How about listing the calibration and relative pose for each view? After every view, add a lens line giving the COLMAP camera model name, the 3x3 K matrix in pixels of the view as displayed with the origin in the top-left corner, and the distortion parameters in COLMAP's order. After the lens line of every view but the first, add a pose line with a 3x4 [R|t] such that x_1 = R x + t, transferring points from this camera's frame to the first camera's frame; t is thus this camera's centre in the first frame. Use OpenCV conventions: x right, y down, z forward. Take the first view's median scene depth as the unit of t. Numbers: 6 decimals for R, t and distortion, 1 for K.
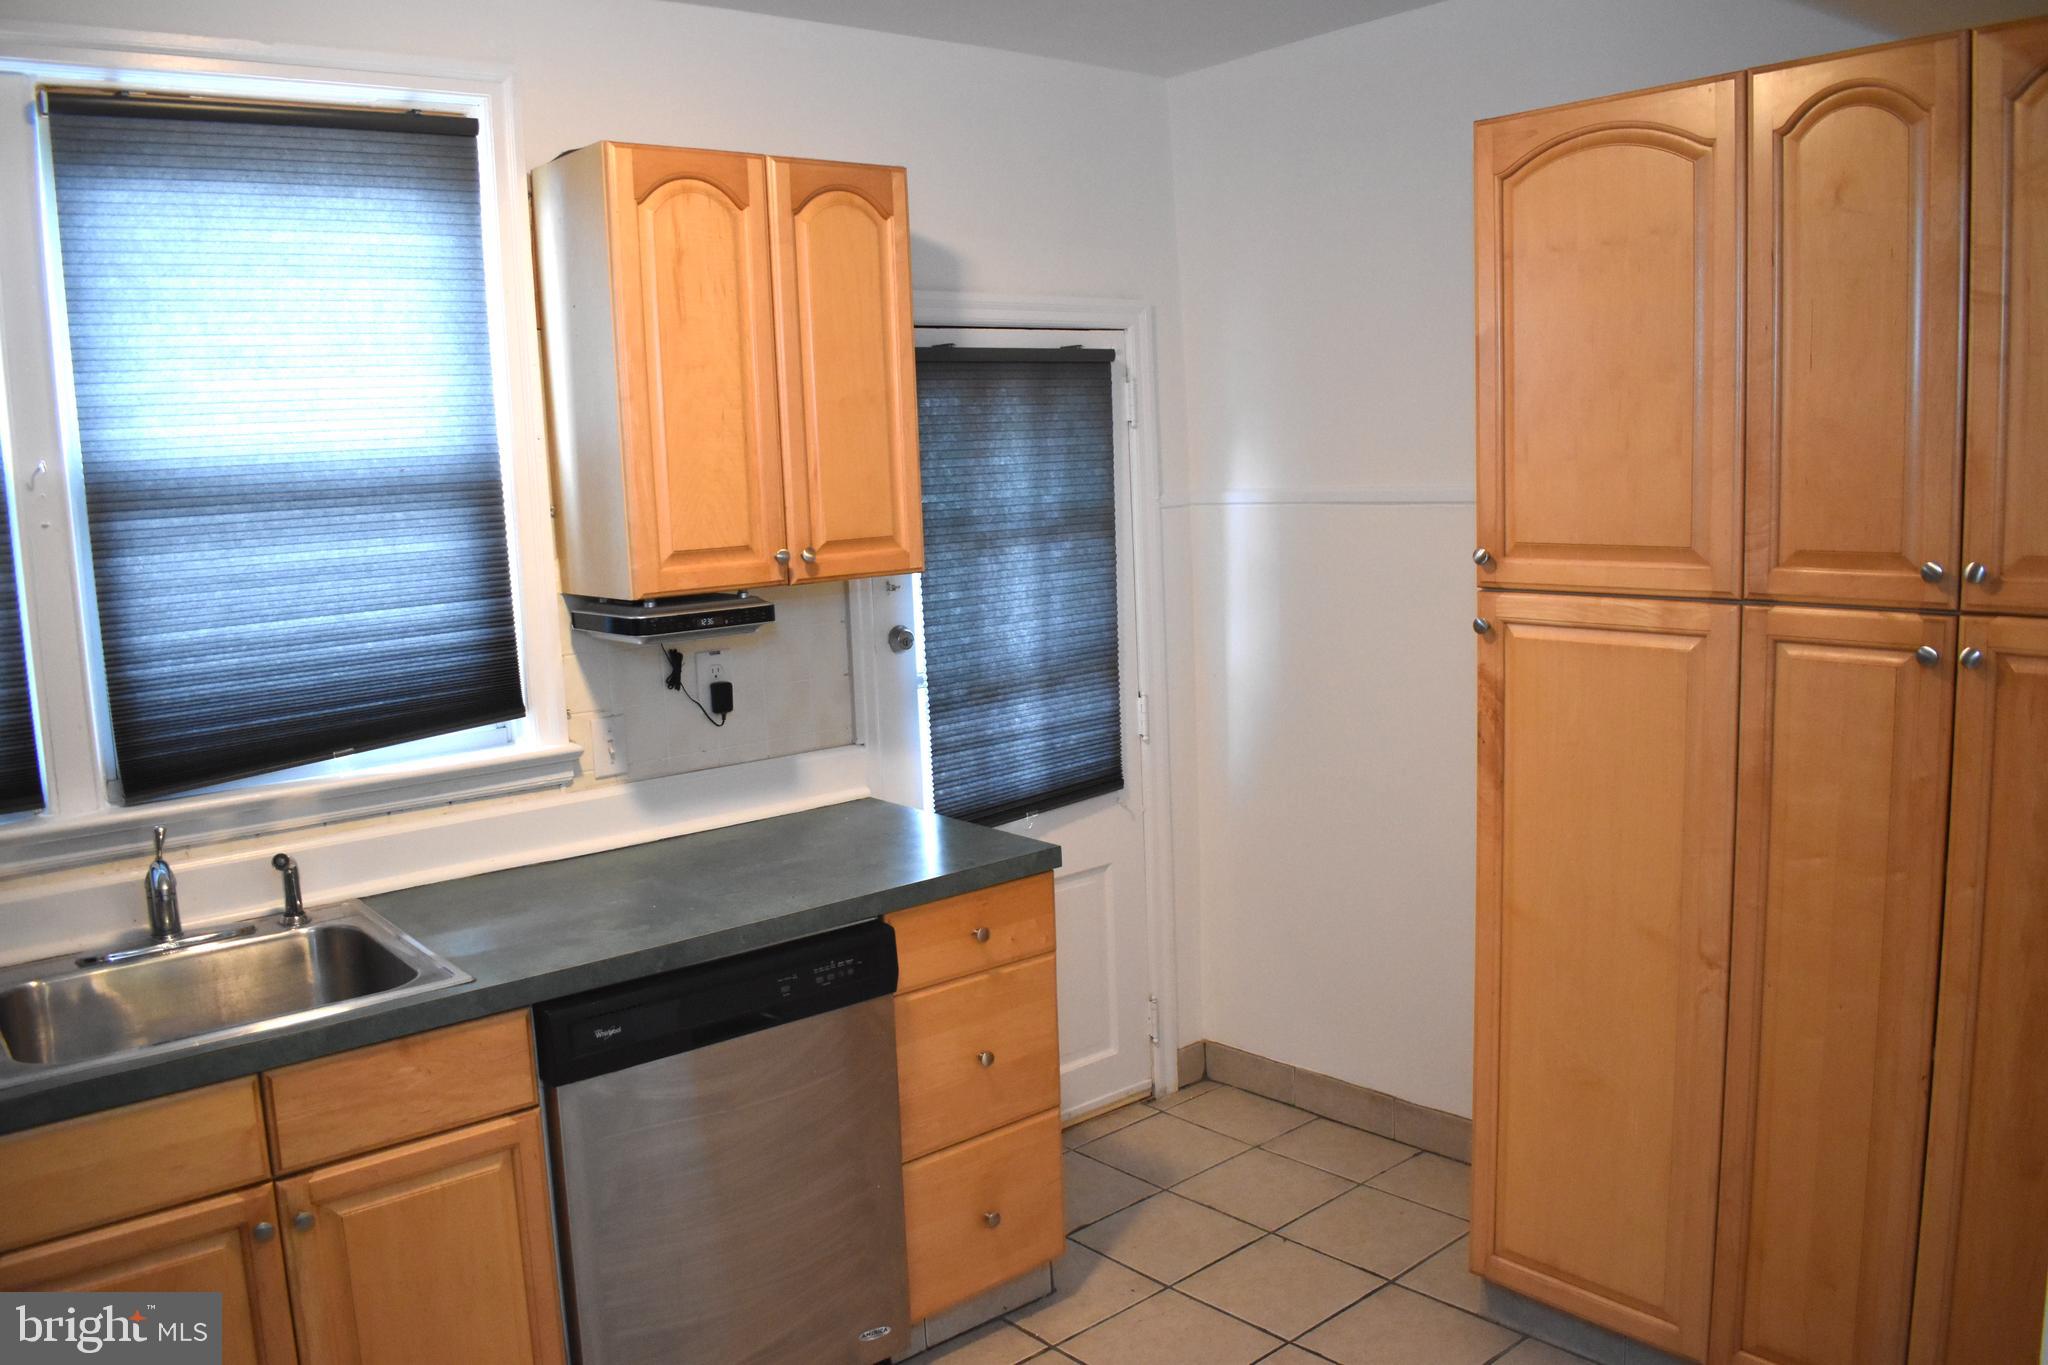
lens RADIAL K [[1597.5, 0, 1027.5], [0, 1597.5, 678.9], [0, 0, 1]] dist [-0.092133, 0.010665]
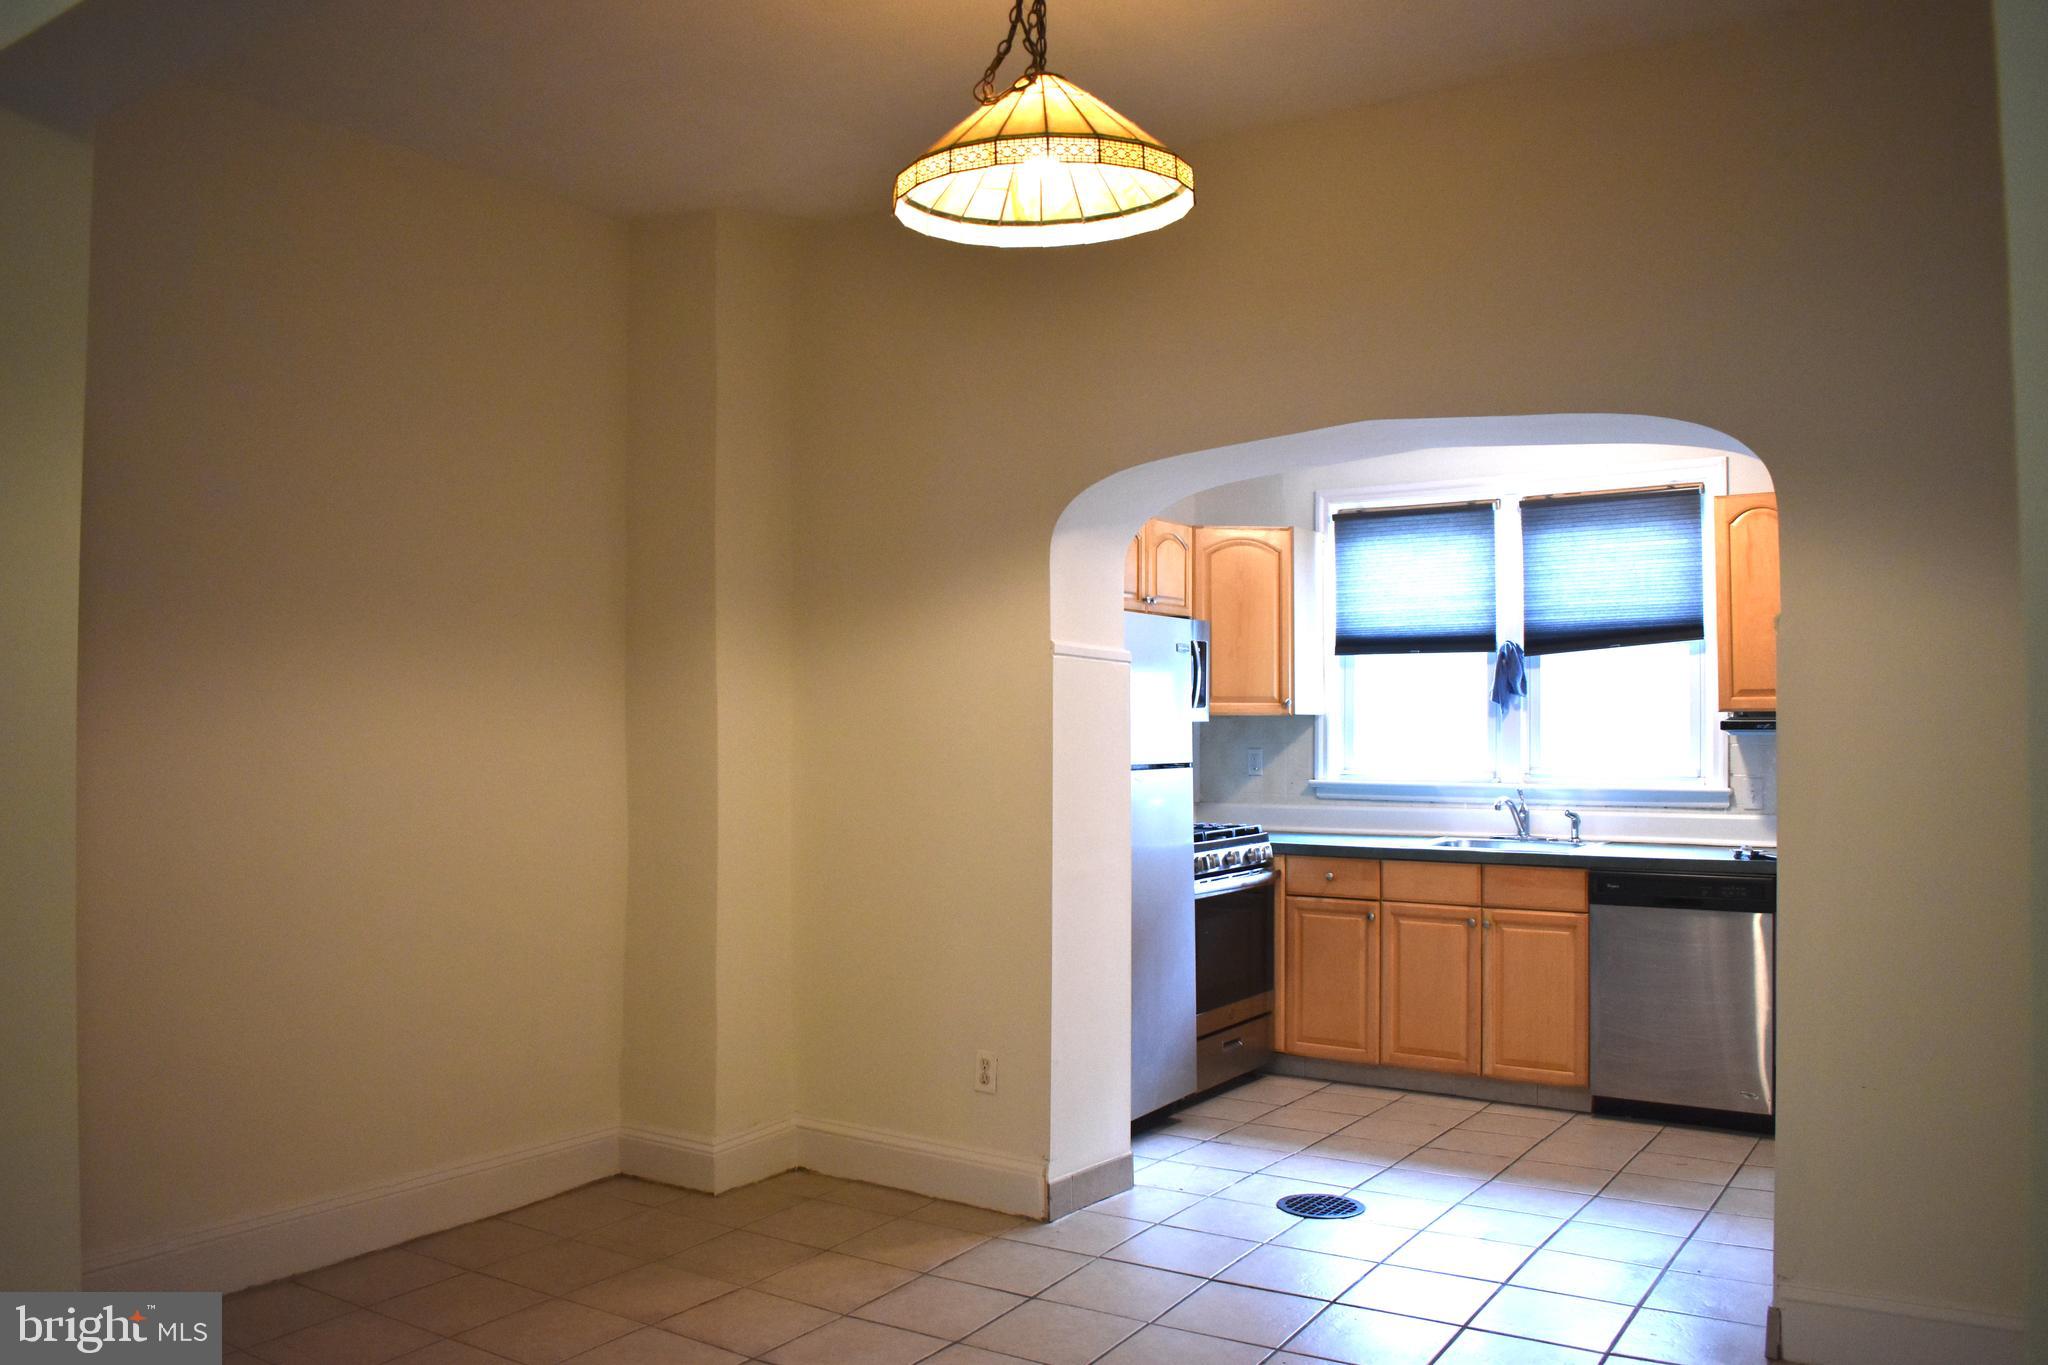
lens RADIAL K [[1597.5, 0, 1027.5], [0, 1597.5, 678.9], [0, 0, 1]] dist [-0.092133, 0.010665]
pose [[0.290683, 0.010093, -0.956766, 1.375705], [-0.148304, 0.988335, -0.034632, 0.107111], [0.945256, 0.151959, 0.288789, -0.425300]]
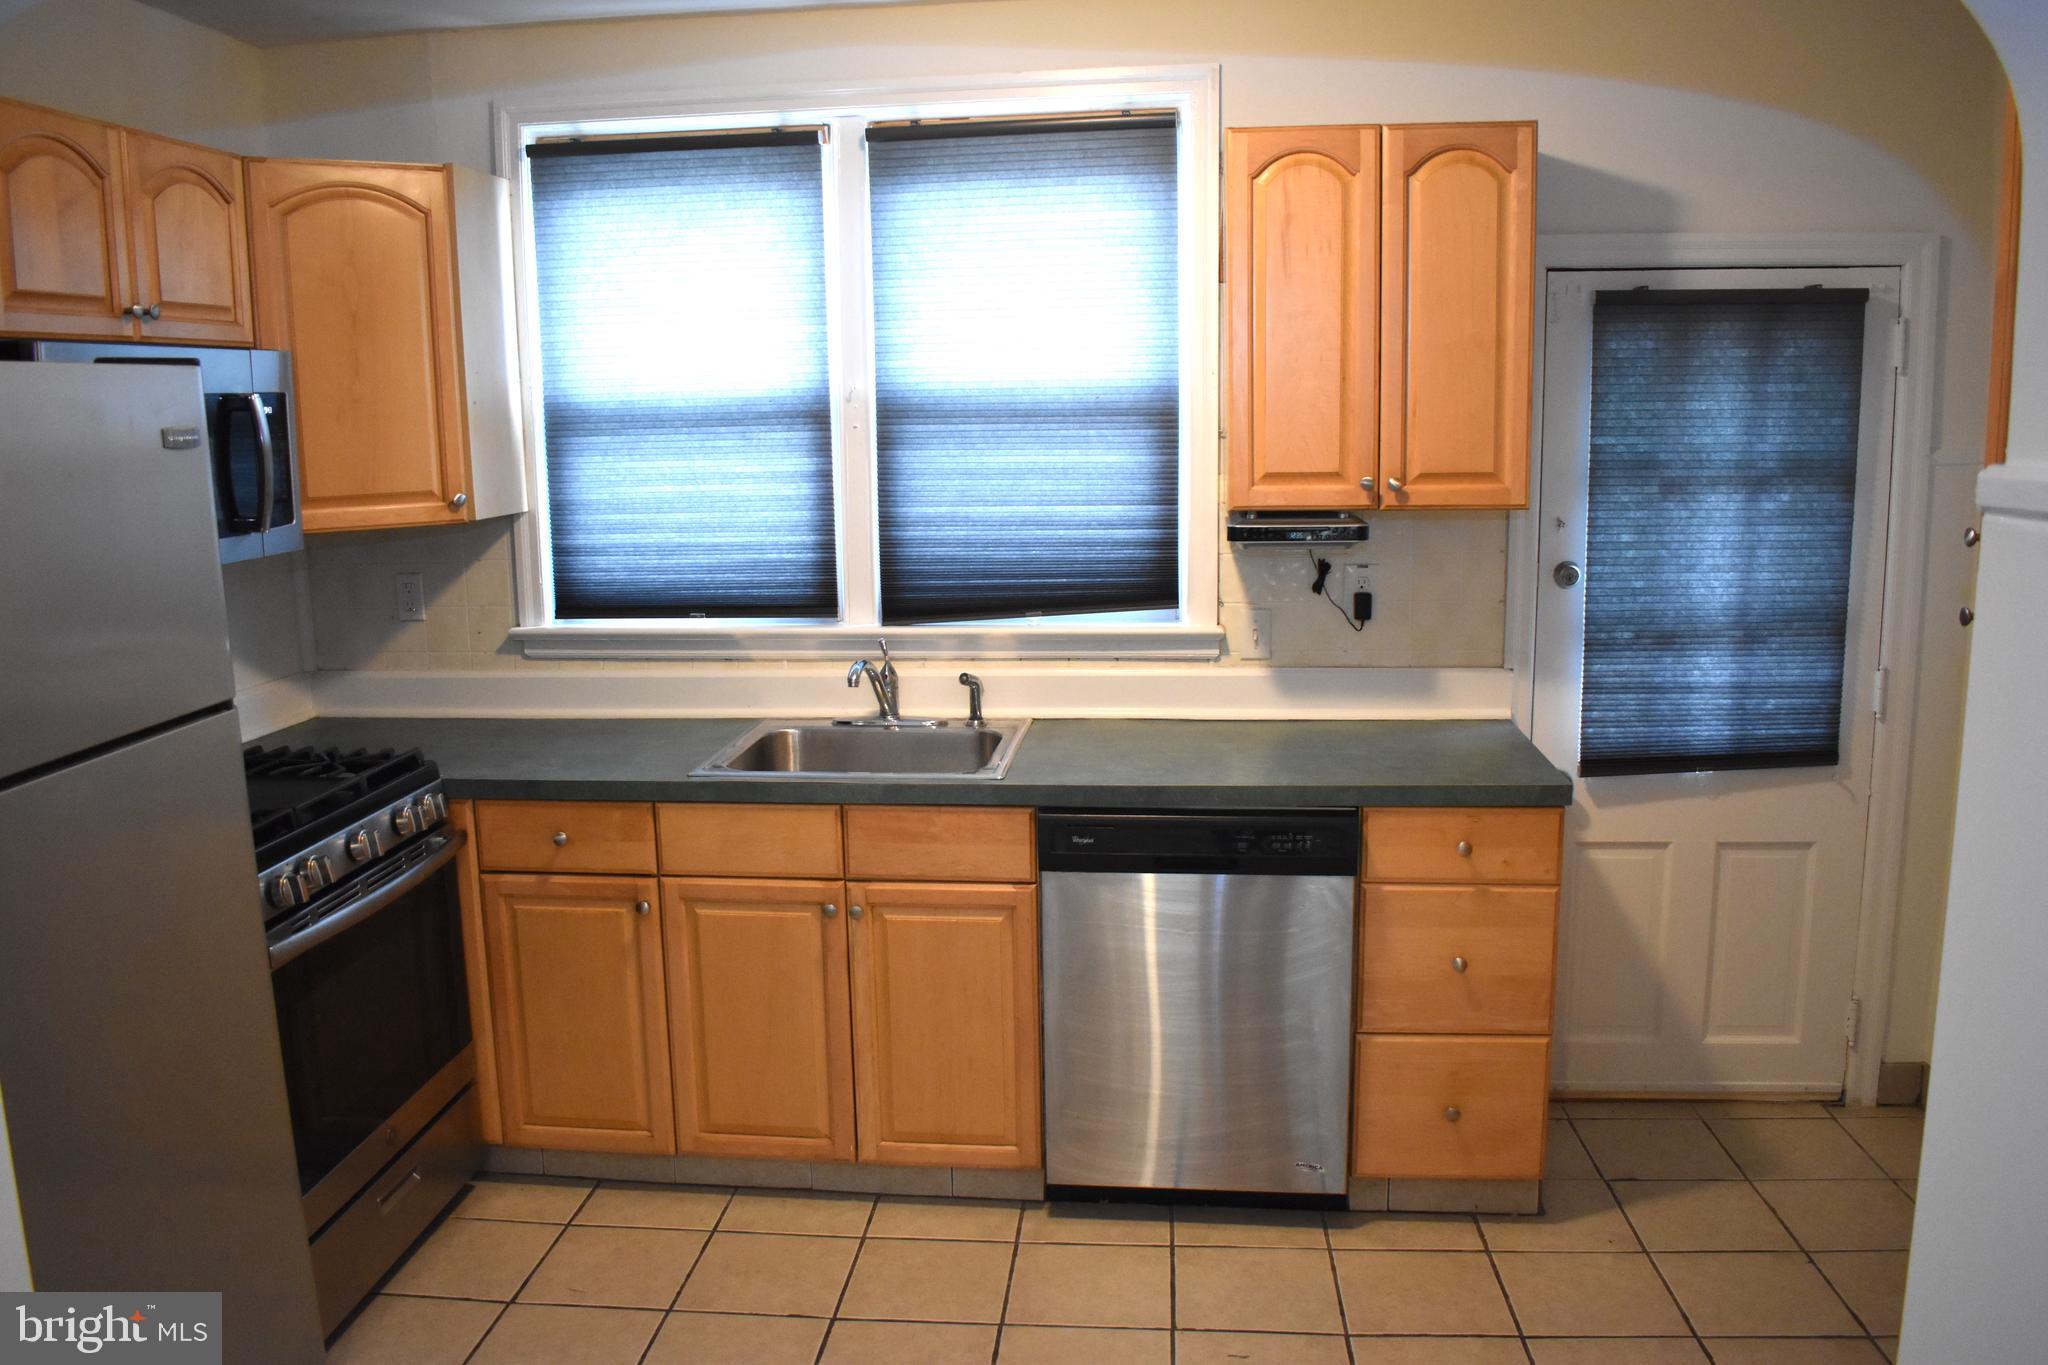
lens RADIAL K [[1606.5, 0, 1017.4], [0, 1606.5, 675.6], [0, 0, 1]] dist [-0.092626, 0.015320]
pose [[0.699723, 0.145917, -0.699354, 0.484442], [-0.110638, 0.989242, 0.095705, -0.023491], [0.705795, 0.010408, 0.708340, 0.026101]]
